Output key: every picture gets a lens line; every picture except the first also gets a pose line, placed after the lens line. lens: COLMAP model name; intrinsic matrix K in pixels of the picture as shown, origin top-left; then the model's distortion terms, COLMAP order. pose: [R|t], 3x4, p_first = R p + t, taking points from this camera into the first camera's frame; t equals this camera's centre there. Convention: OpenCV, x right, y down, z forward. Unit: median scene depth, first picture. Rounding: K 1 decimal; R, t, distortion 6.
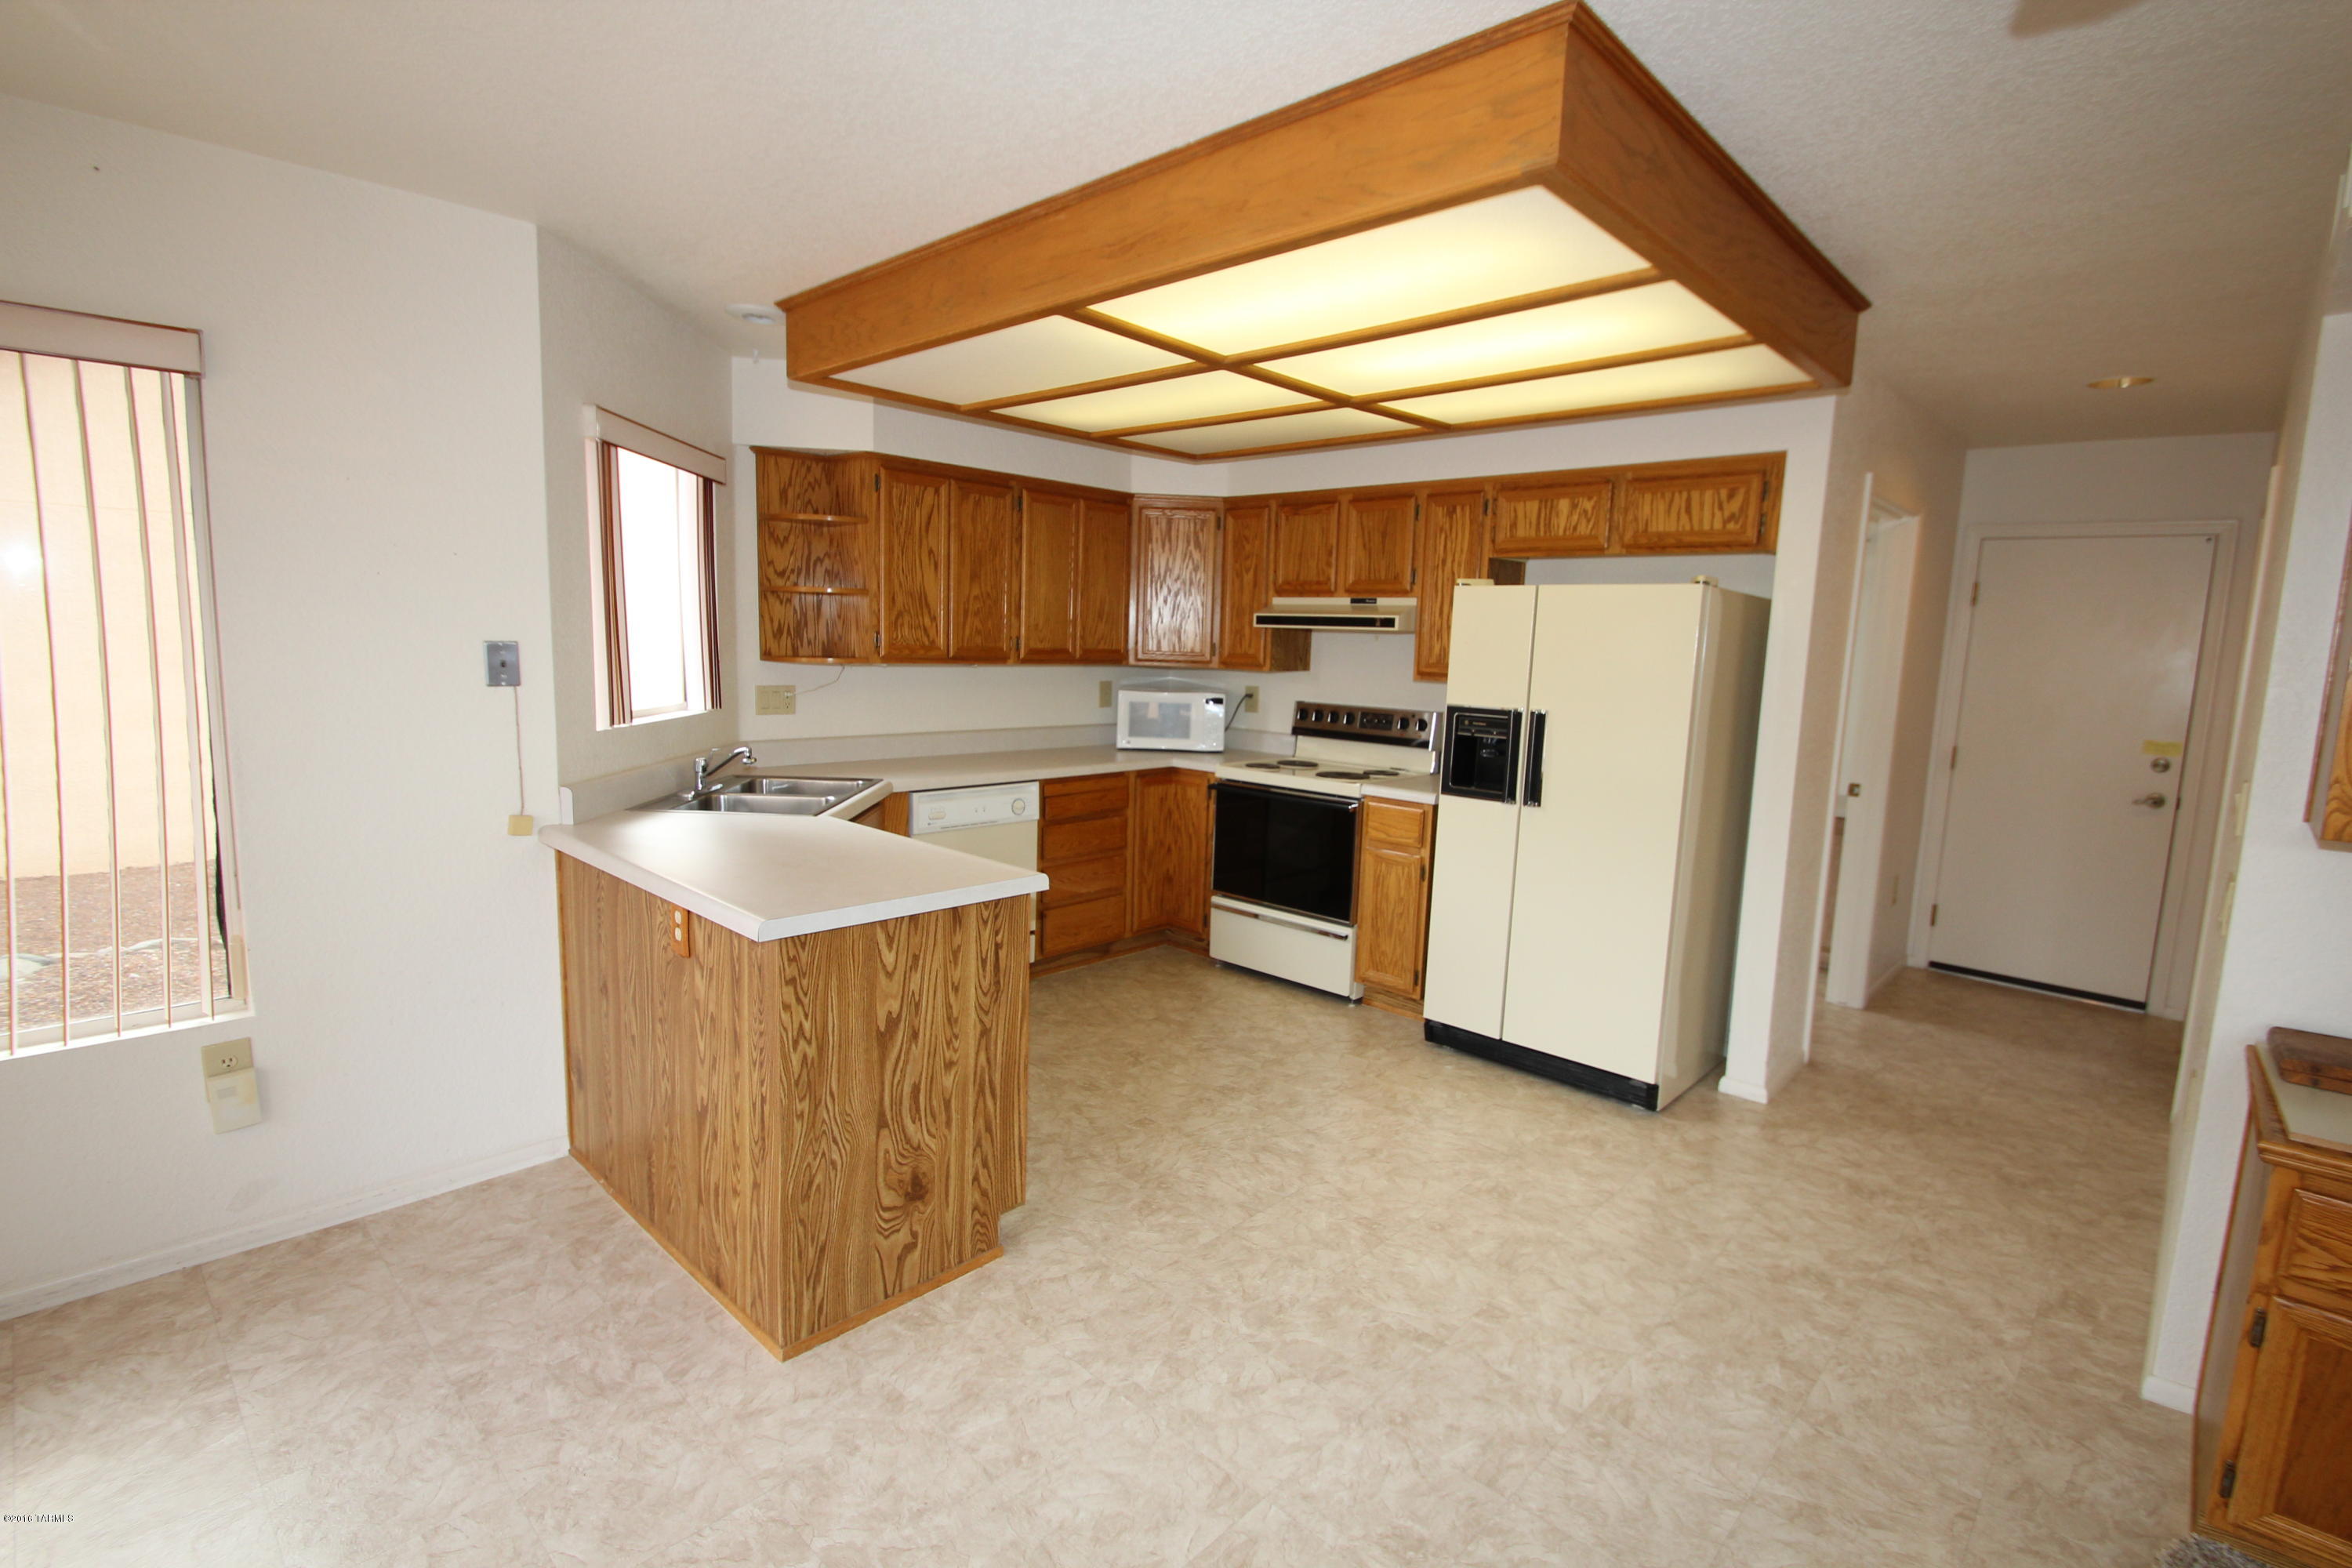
lens RADIAL K [[1093.7, 0, 1179.5], [0, 1093.7, 777.2], [0, 0, 1]] dist [0.008613, -0.013406]
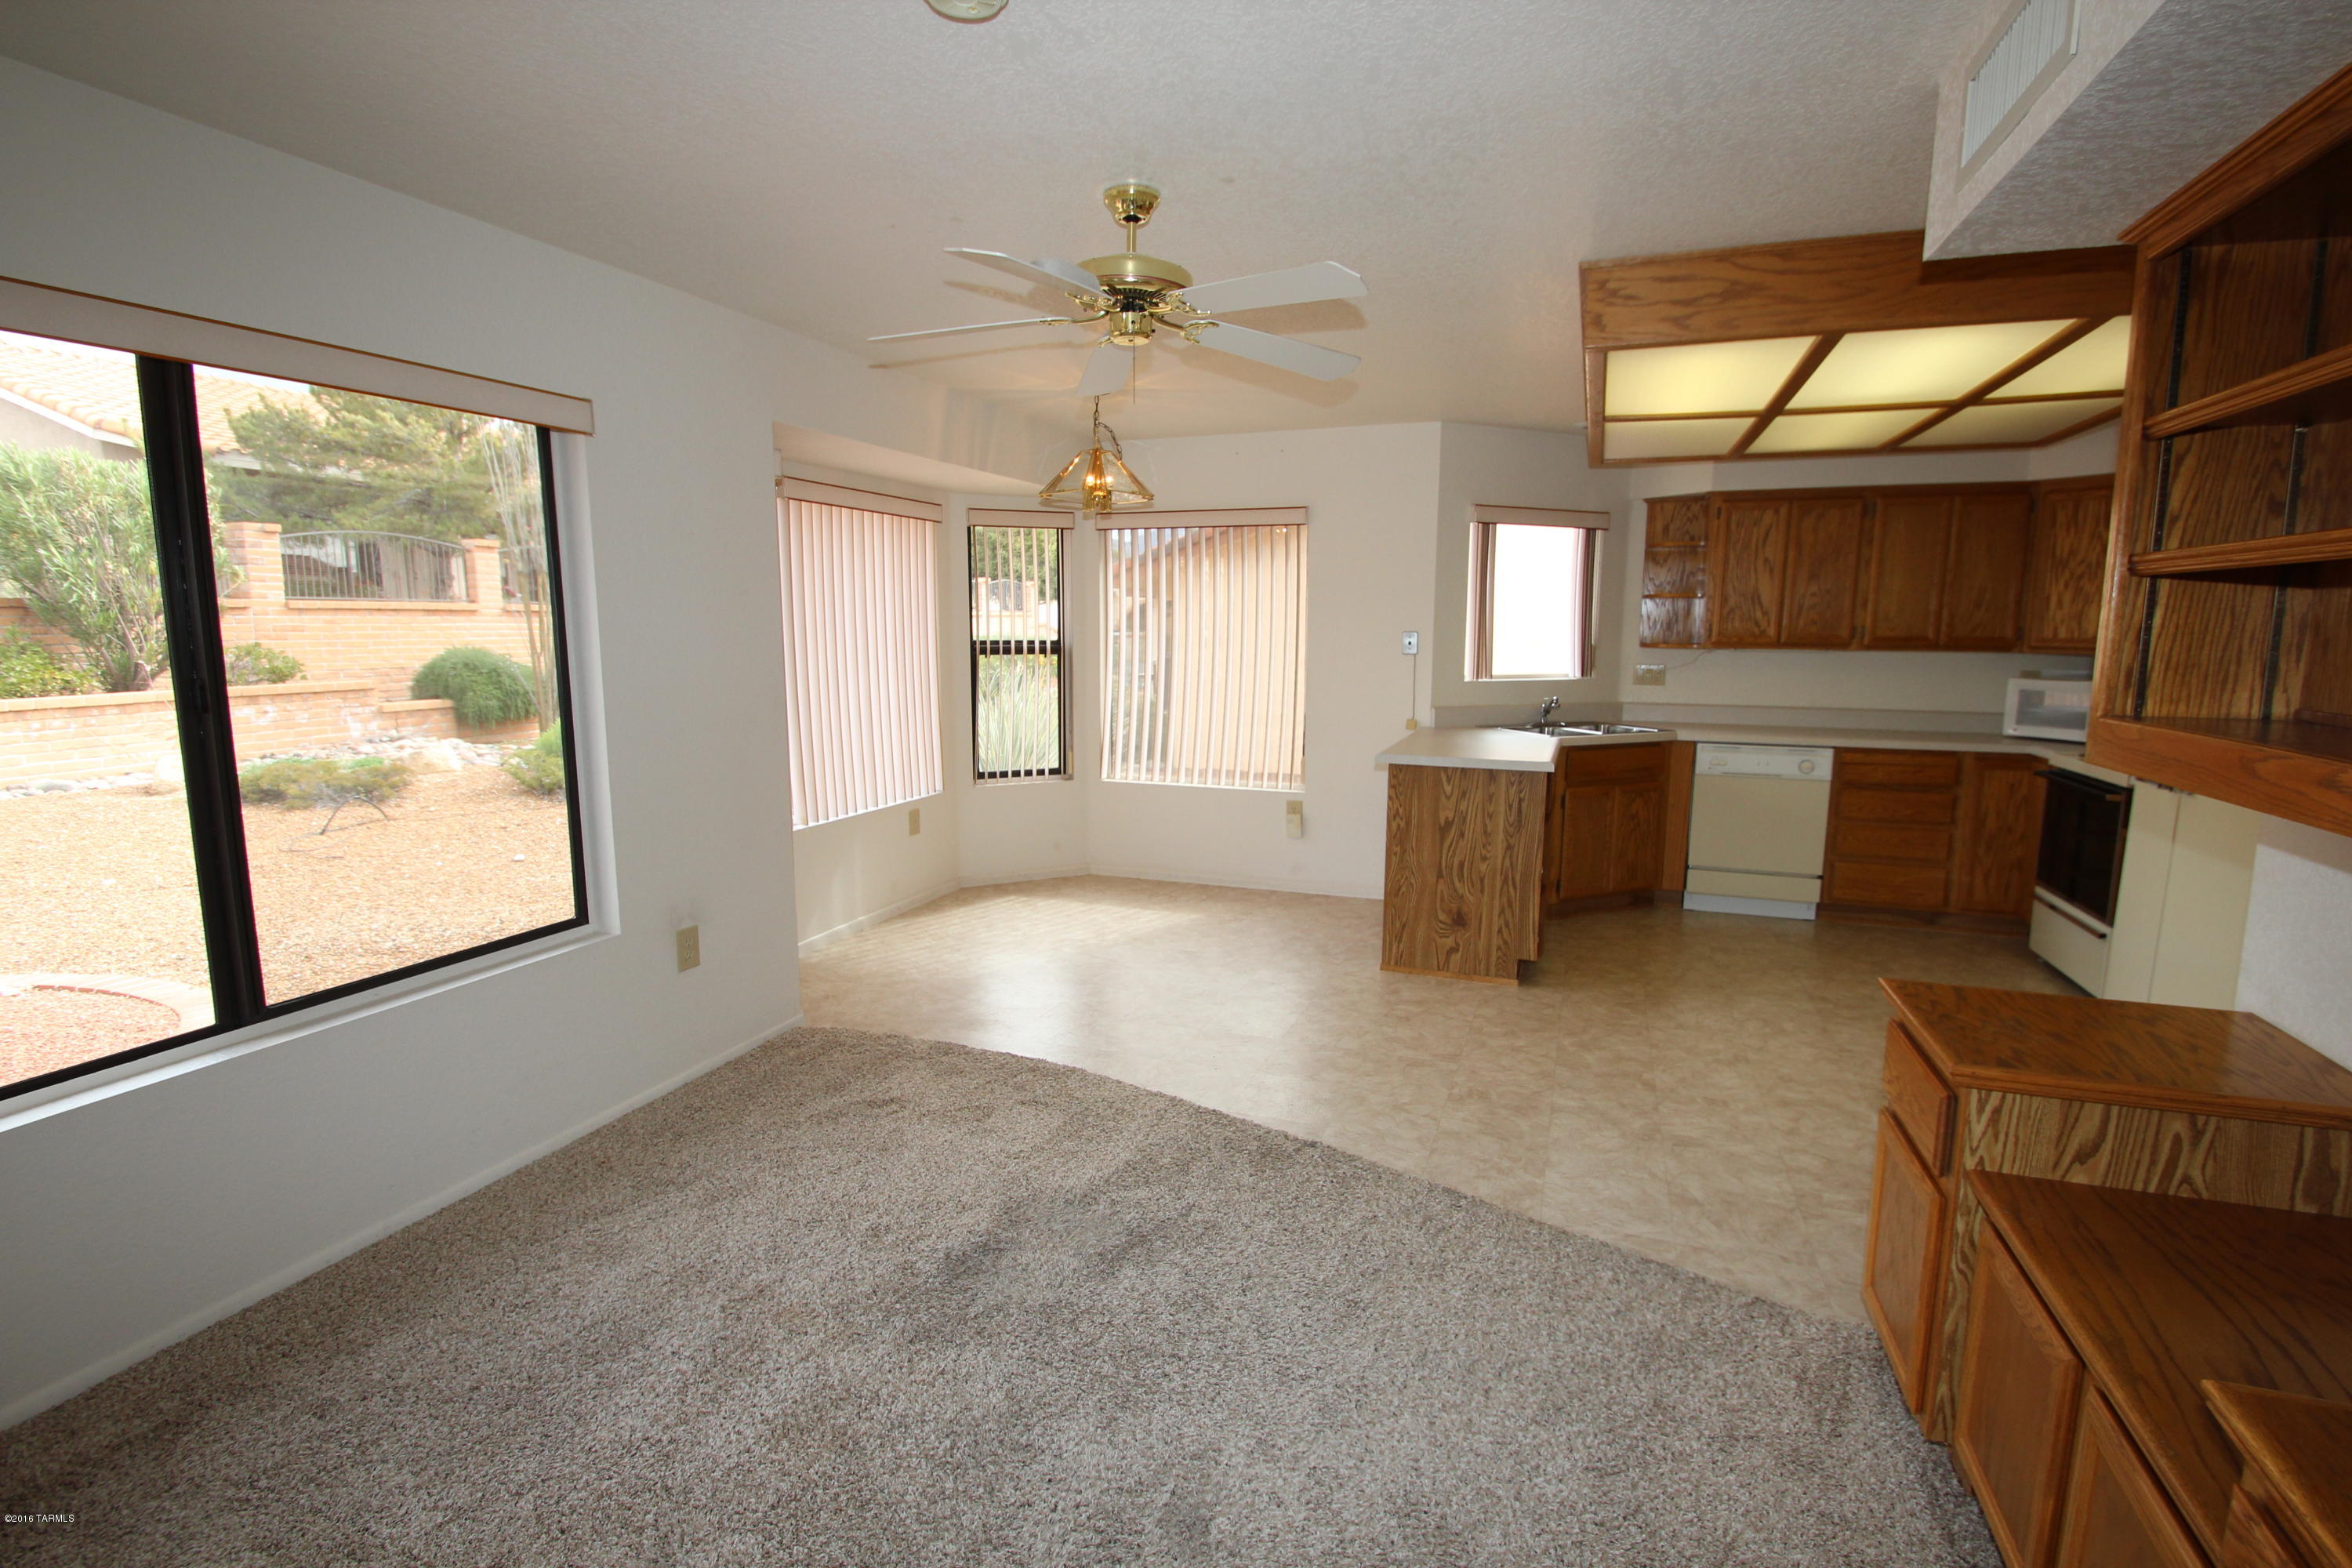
lens RADIAL K [[1104.9, 0, 1182.6], [0, 1104.9, 777.1], [0, 0, 1]] dist [0.008980, -0.014288]
pose [[0.391500, 0.096842, -0.915068, 0.857617], [-0.110116, 0.992231, 0.057897, 0.053386], [0.913566, 0.078097, 0.399122, -0.135085]]
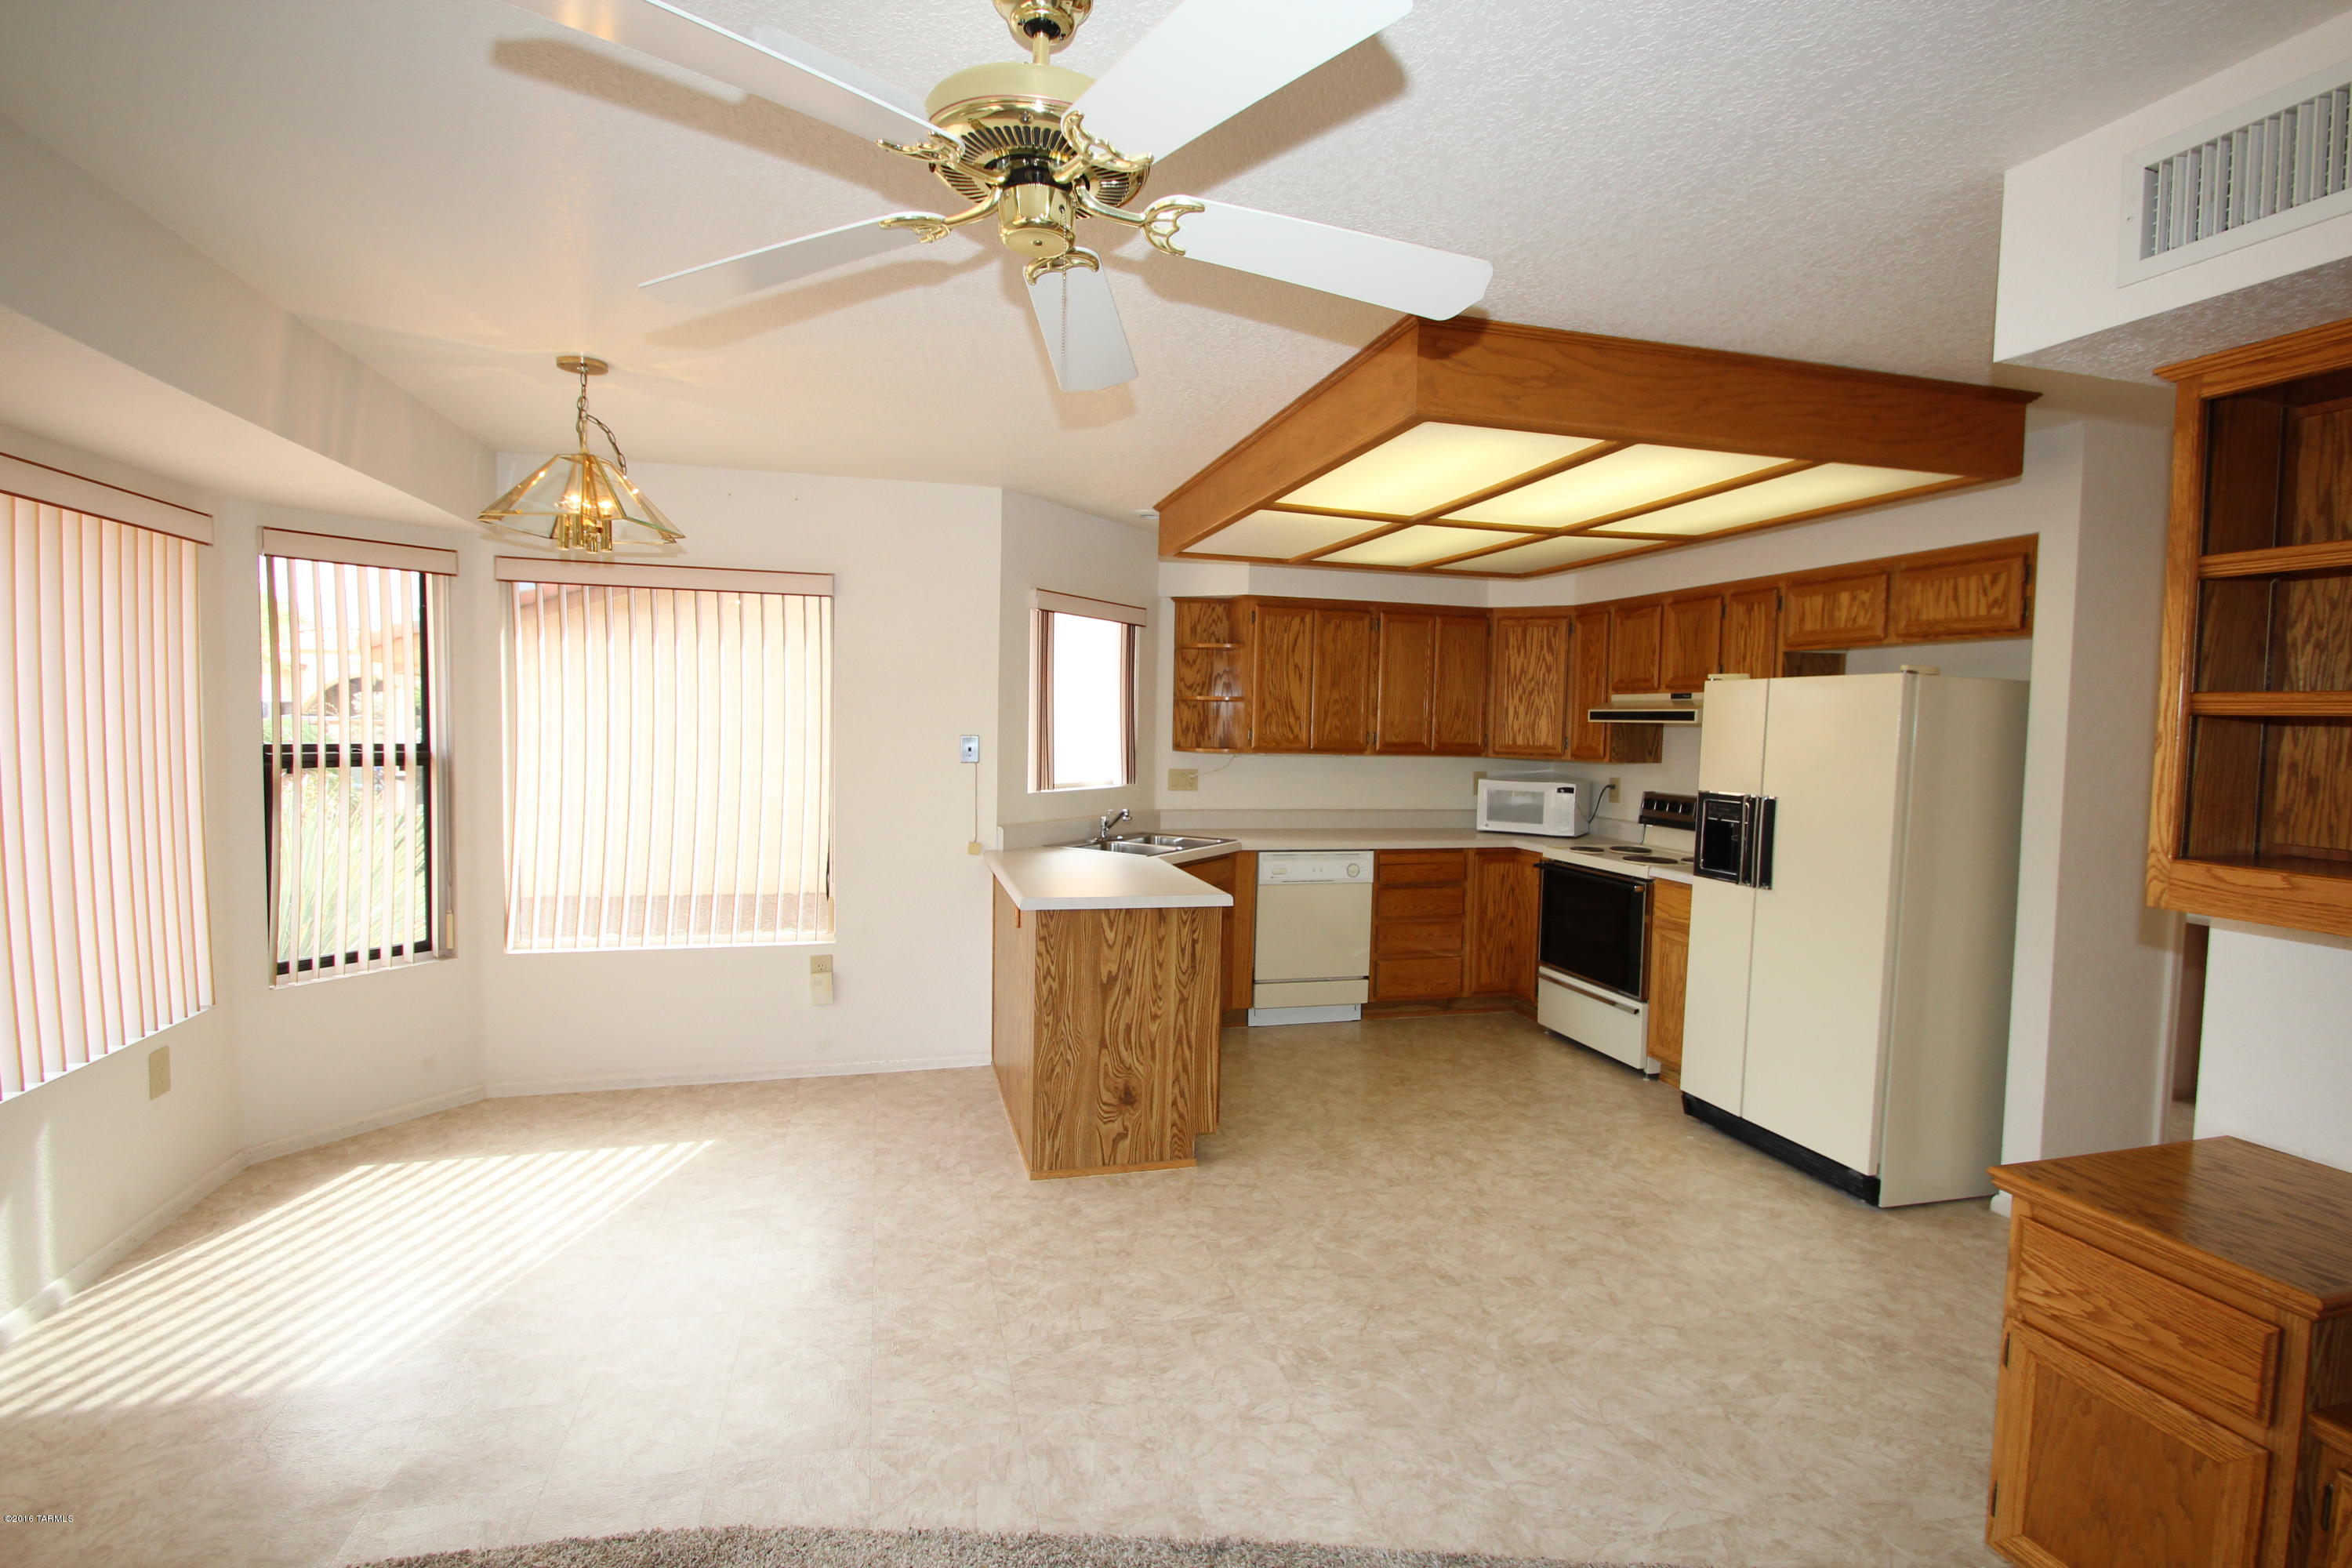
lens RADIAL K [[1107.2, 0, 1180.7], [0, 1107.2, 781.0], [0, 0, 1]] dist [0.003338, -0.011552]
pose [[0.853984, 0.014264, -0.520103, 0.405509], [-0.060318, 0.995598, -0.071735, 0.034453], [0.516791, 0.092632, 0.851086, -0.195194]]
